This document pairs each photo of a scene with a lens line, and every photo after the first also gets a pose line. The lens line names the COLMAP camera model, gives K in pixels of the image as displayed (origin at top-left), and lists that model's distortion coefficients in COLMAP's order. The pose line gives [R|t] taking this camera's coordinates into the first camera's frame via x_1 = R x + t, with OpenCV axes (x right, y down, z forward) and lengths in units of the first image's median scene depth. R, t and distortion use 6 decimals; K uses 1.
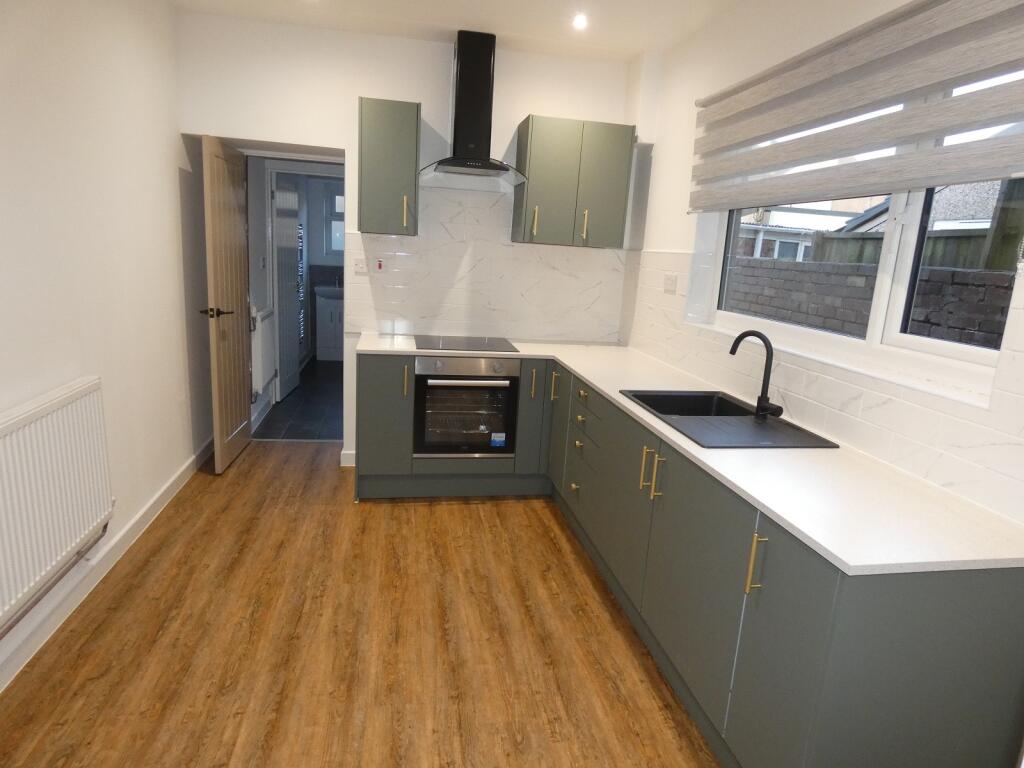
lens RADIAL K [[613.5, 0, 512.7], [0, 613.5, 384.2], [0, 0, 1]] dist [0.004816, 0.000265]
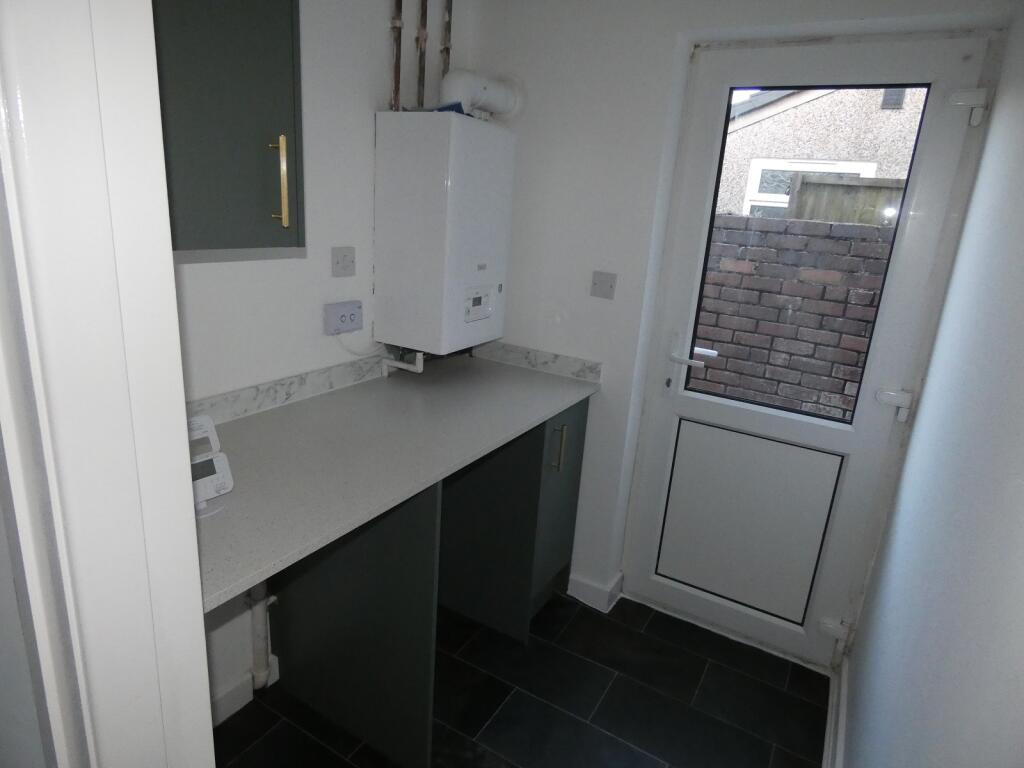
lens RADIAL K [[613.5, 0, 511.8], [0, 613.5, 383.6], [0, 0, 1]] dist [0.004816, 0.000265]
pose [[0.650753, -0.225192, 0.725127, -0.229445], [0.128576, 0.973898, 0.187060, -0.182606], [-0.748324, -0.028496, 0.662721, 0.755867]]
